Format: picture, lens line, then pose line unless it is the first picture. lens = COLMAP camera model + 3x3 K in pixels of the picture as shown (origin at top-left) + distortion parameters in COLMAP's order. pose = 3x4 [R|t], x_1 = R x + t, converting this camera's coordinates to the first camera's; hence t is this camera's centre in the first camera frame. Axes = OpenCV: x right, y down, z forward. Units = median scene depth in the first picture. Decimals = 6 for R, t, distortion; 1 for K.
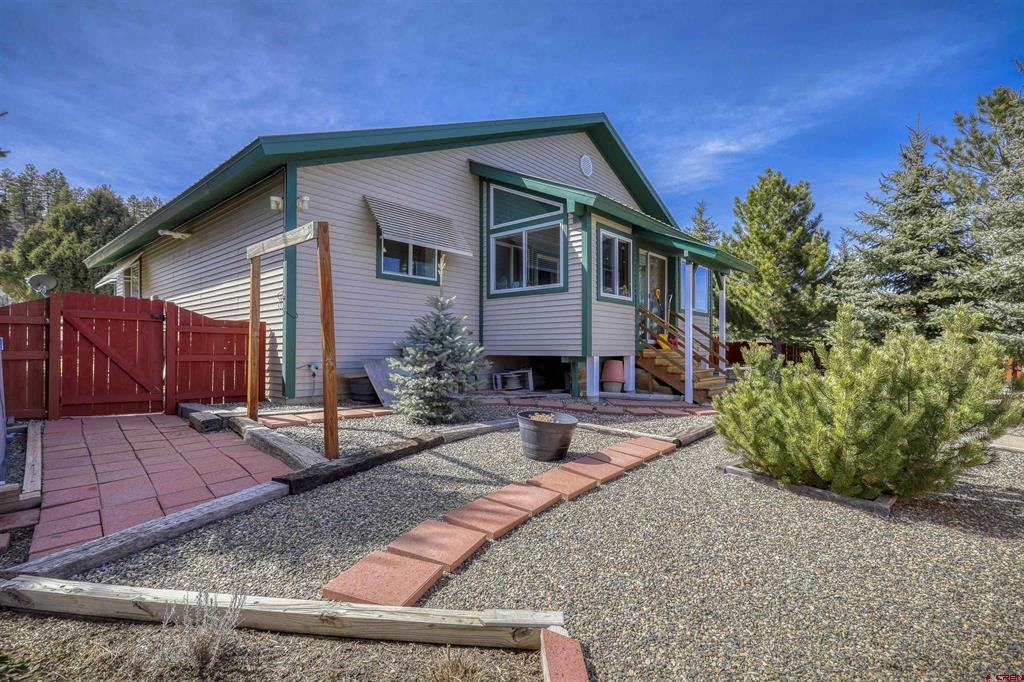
lens RADIAL K [[484.0, 0, 512.0], [0, 484.0, 341.0], [0, 0, 1]] dist [0.014679, -0.000147]
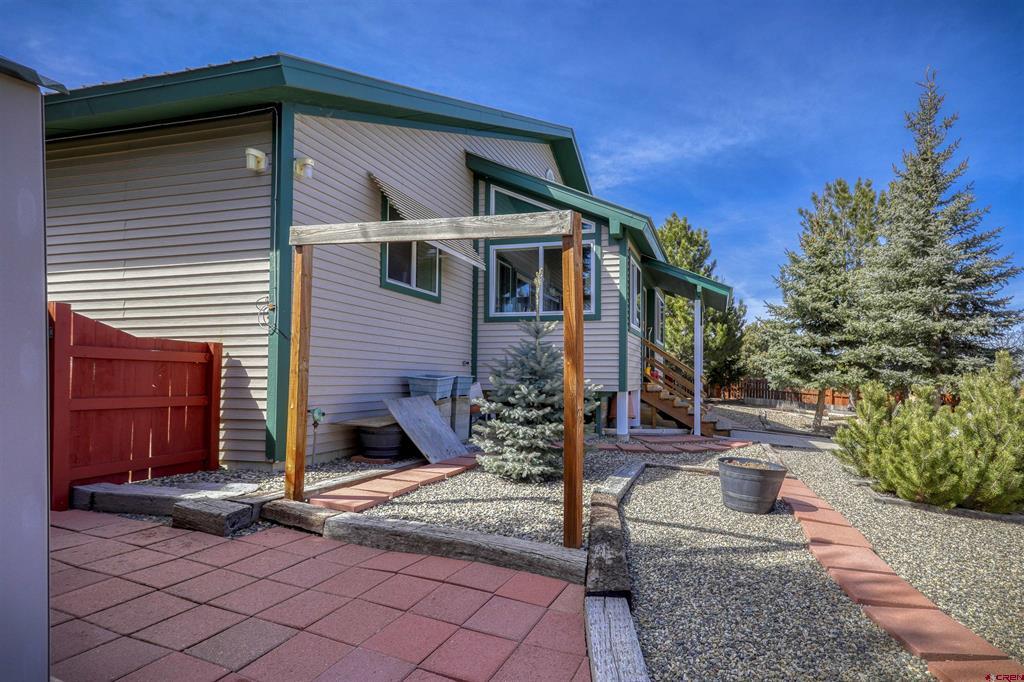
lens RADIAL K [[513.0, 0, 511.6], [0, 513.0, 366.4], [0, 0, 1]] dist [-0.003137, -0.000322]
pose [[0.883031, 0.010125, 0.469205, -0.479825], [-0.009177, 0.999949, -0.004307, -0.009499], [-0.469224, -0.000503, 0.883079, 0.231164]]
